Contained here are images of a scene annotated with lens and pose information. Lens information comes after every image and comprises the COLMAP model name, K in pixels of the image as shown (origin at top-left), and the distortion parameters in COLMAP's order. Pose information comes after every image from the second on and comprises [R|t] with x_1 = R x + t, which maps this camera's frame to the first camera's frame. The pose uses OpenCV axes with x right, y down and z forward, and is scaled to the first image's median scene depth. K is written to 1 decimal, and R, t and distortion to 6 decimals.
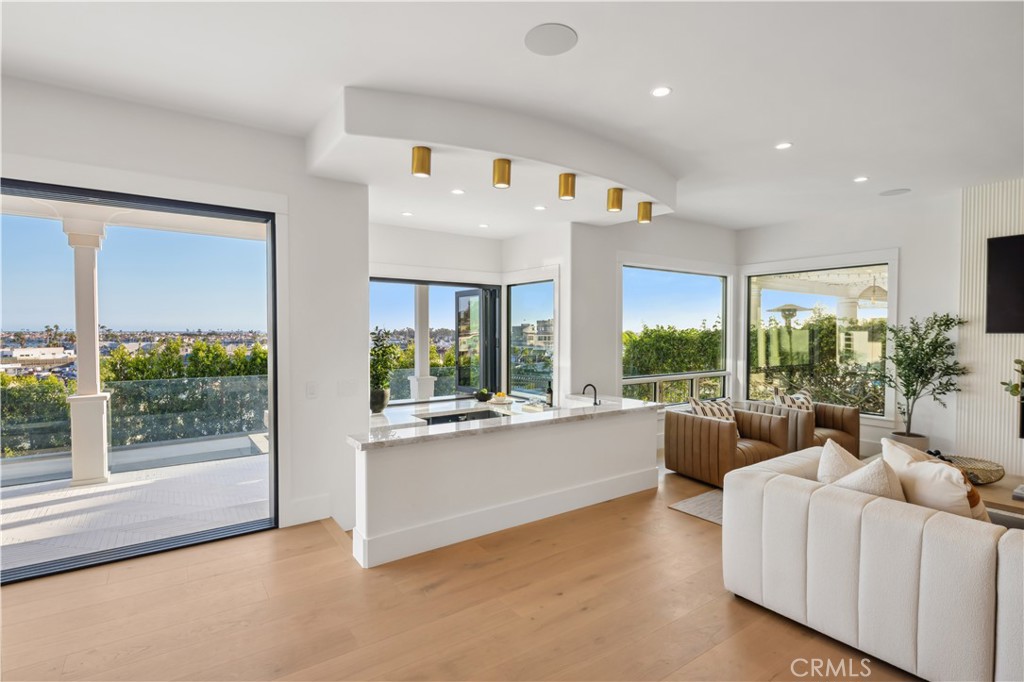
lens RADIAL K [[493.9, 0, 510.2], [0, 493.9, 337.0], [0, 0, 1]] dist [0.002553, -0.002727]
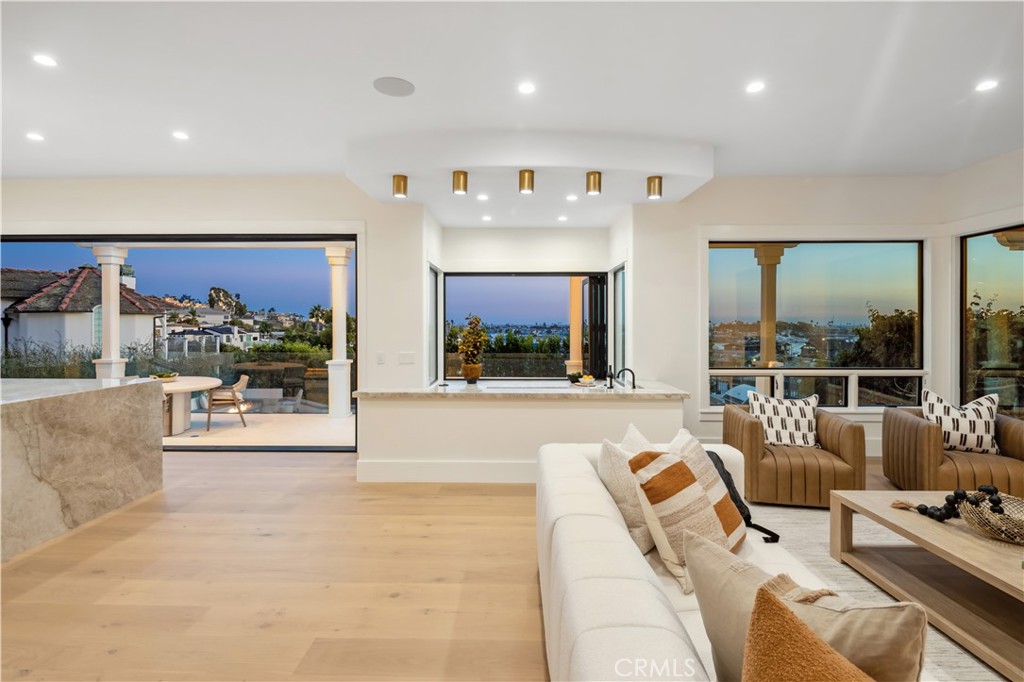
lens RADIAL K [[493.9, 0, 513.1], [0, 493.9, 326.4], [0, 0, 1]] dist [0.002553, -0.002727]
pose [[0.808415, 0.002593, -0.588607, 0.535445], [-0.007479, 0.999955, -0.005868, 0.018347], [0.588565, 0.009146, 0.808398, 0.071300]]
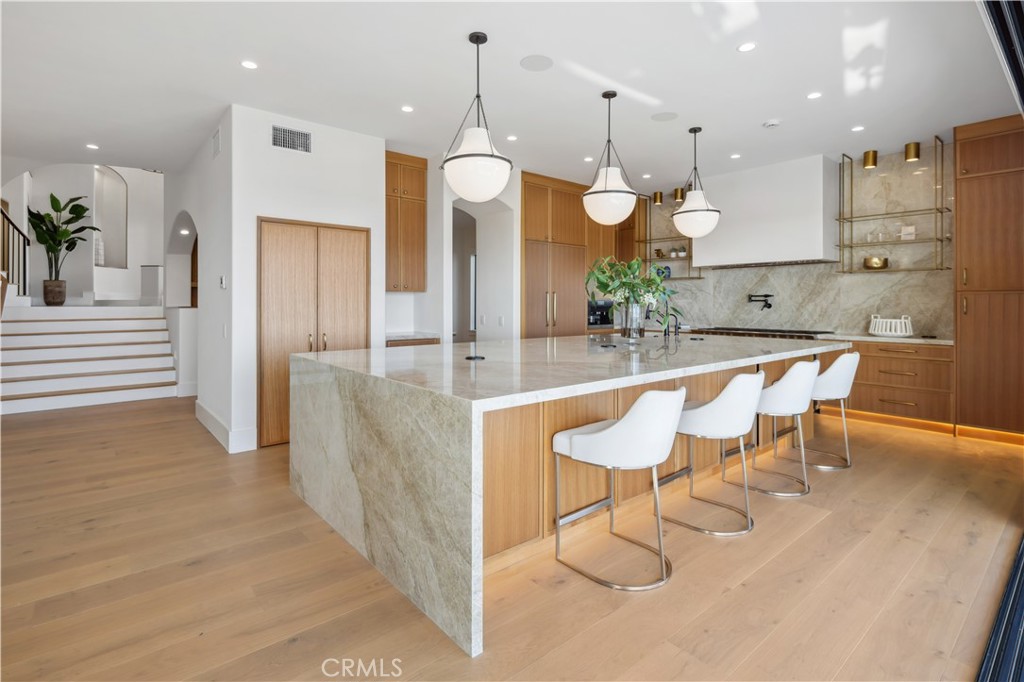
lens RADIAL K [[493.9, 0, 504.5], [0, 493.9, 302.3], [0, 0, 1]] dist [0.002553, -0.002727]
pose [[-0.996400, -0.000219, -0.084782, -0.382256], [-0.001212, 0.999931, 0.011663, 0.031723], [0.084773, 0.011724, -0.996331, 0.720123]]
